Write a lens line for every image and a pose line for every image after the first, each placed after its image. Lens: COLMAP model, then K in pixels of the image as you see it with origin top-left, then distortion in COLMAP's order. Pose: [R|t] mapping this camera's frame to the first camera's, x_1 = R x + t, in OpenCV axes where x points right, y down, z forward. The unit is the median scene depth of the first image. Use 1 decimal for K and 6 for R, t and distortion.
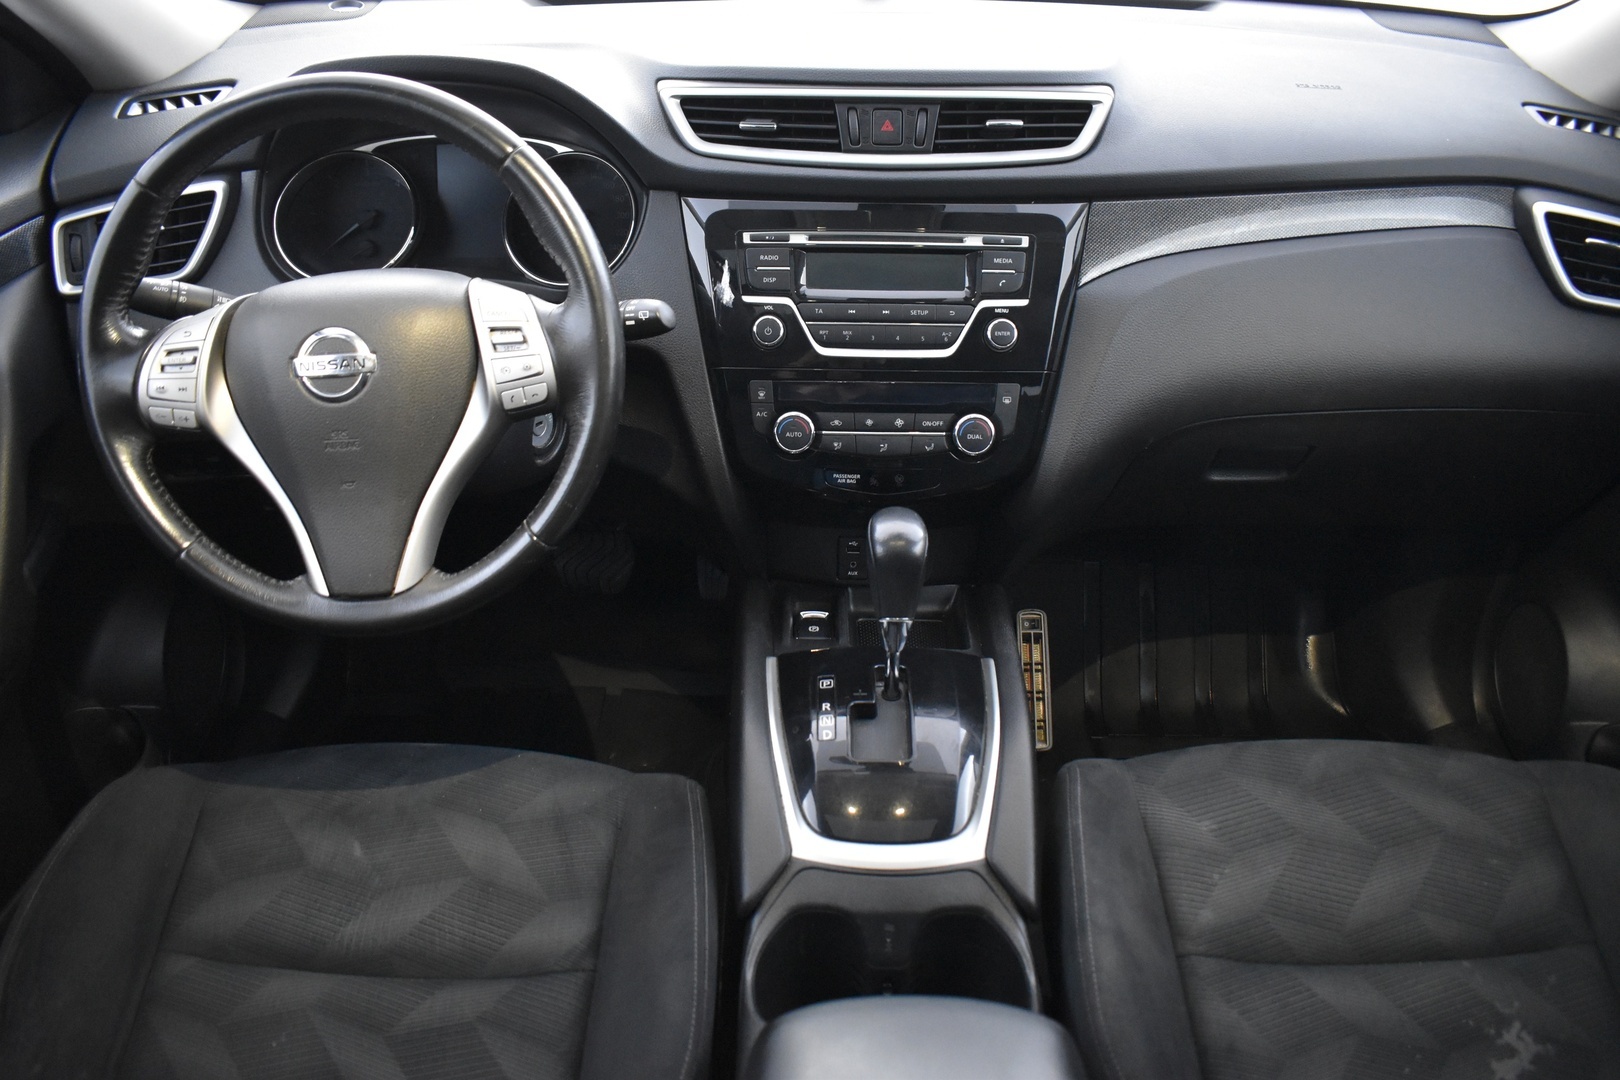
lens RADIAL K [[1275.6, 0, 807.2], [0, 1275.6, 546.4], [0, 0, 1]] dist [-0.092213, 0.005141]
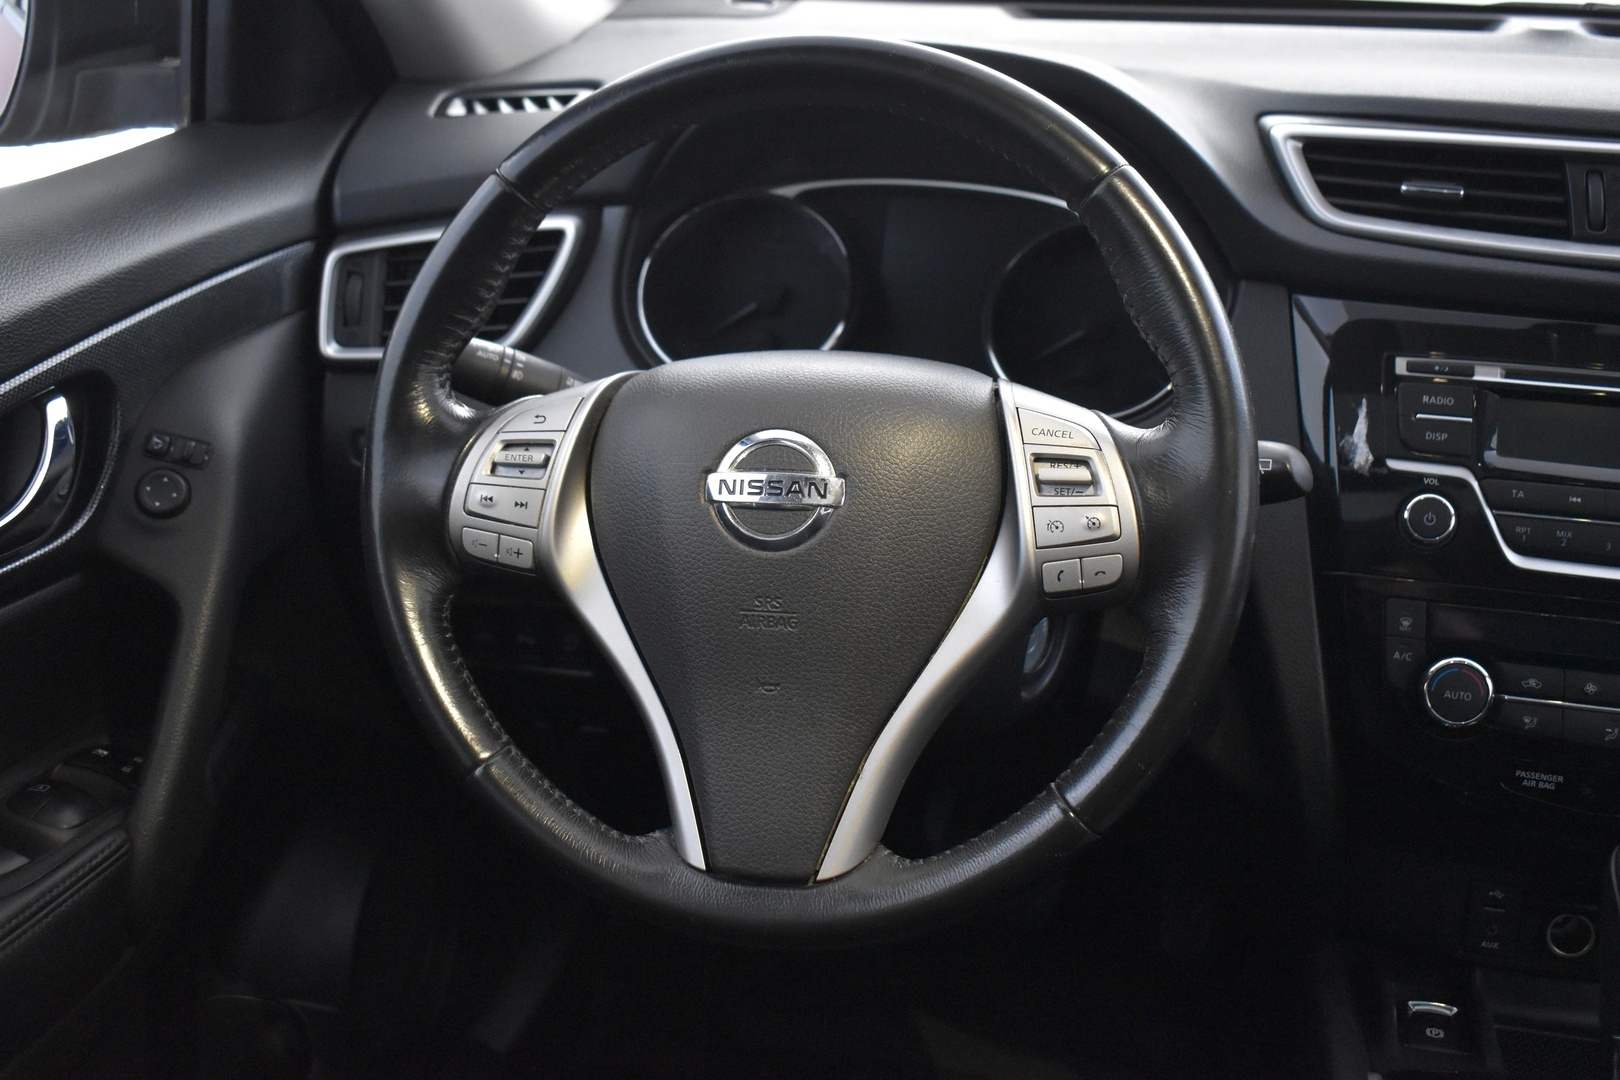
lens RADIAL K [[1852.1, 0, 812.3], [0, 1852.1, 536.1], [0, 0, 1]] dist [-0.073490, 0.000000]
pose [[0.973068, 0.090993, -0.211799, -0.129659], [-0.127186, 0.978215, -0.164071, 0.017651], [0.192256, 0.186590, 0.963443, 0.111754]]
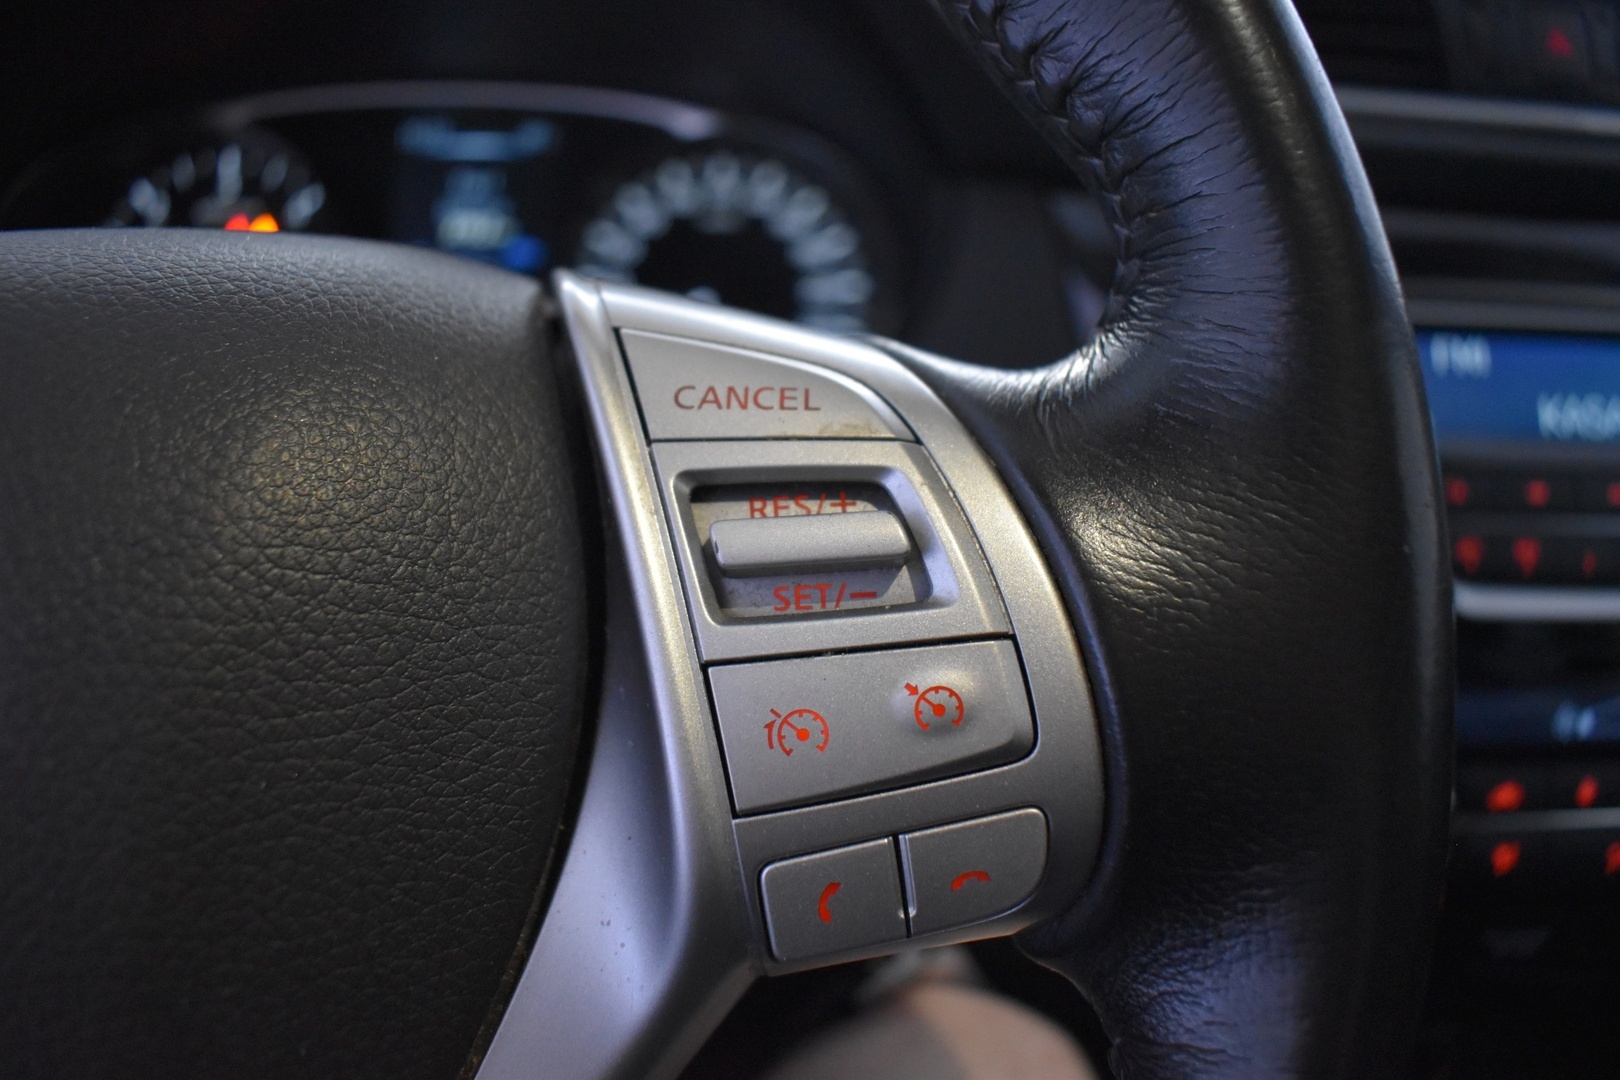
lens RADIAL K [[1275.6, 0, 808.4], [0, 1275.6, 537.6], [0, 0, 1]] dist [-0.092213, 0.005141]
pose [[0.999461, -0.001688, 0.032774, -0.190240], [0.008013, 0.981003, -0.193825, -0.103653], [-0.031825, 0.193983, 0.980489, 0.657337]]
